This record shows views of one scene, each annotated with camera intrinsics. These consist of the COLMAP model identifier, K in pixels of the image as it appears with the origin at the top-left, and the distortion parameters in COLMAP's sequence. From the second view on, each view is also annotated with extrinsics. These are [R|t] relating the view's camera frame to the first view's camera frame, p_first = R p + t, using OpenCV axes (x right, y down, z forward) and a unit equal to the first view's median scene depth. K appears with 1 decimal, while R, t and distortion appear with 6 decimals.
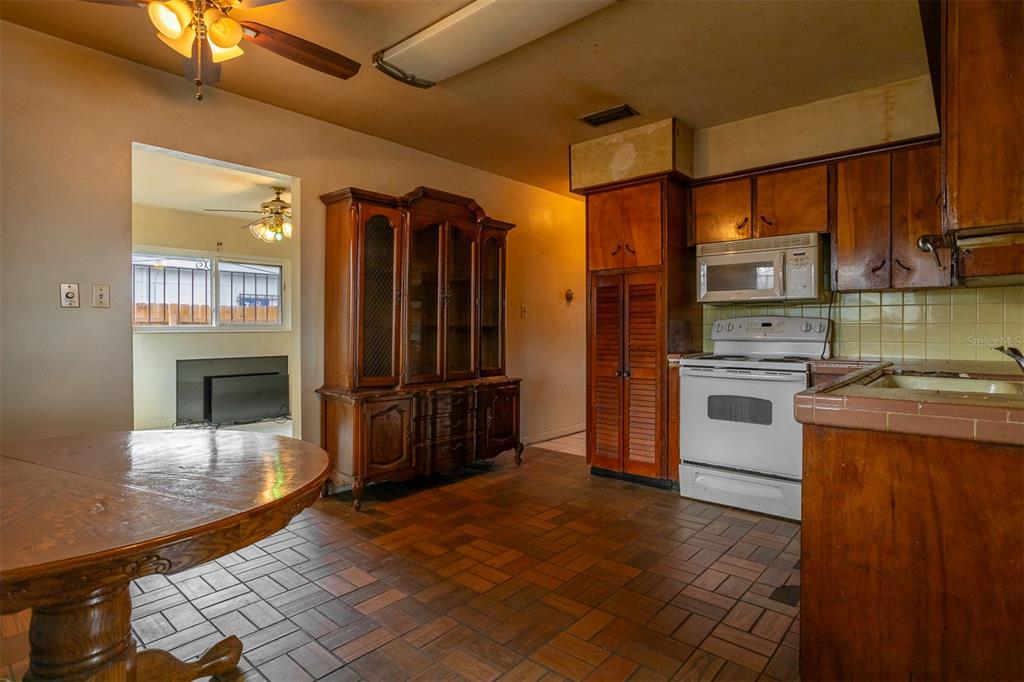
lens RADIAL K [[531.0, 0, 510.5], [0, 531.0, 329.1], [0, 0, 1]] dist [-0.000899, 0.000012]
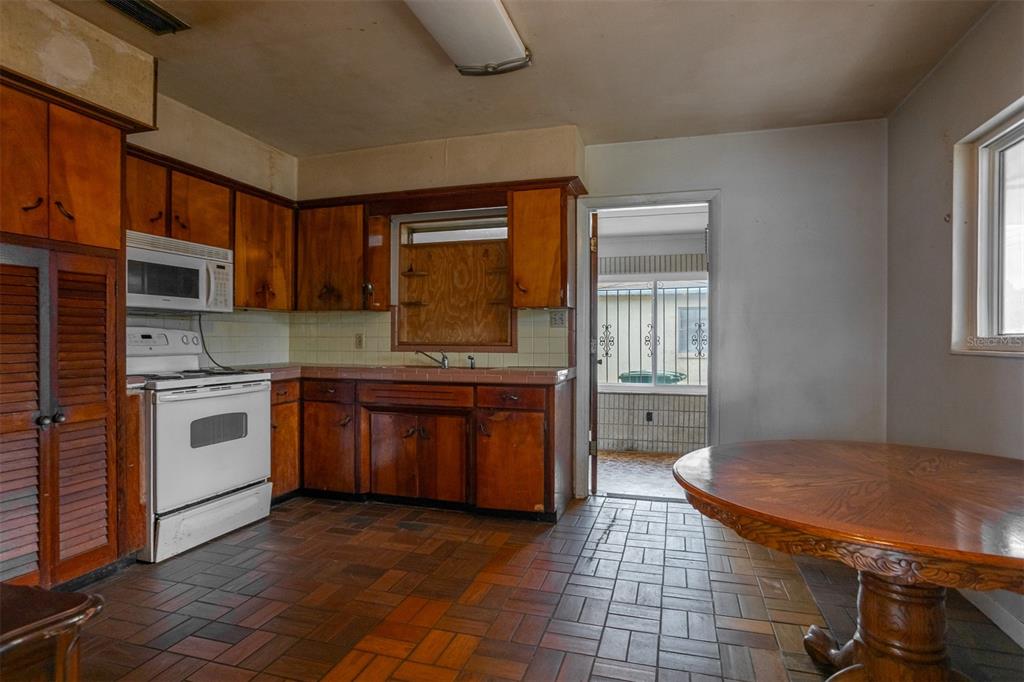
lens RADIAL K [[540.3, 0, 512.0], [0, 540.3, 341.0], [0, 0, 1]] dist [-0.065867, 0.046317]
pose [[-0.401715, -0.002054, 0.915762, -0.575662], [0.001521, 0.999995, 0.002910, -0.003330], [-0.915763, 0.002561, -0.401710, 0.844690]]
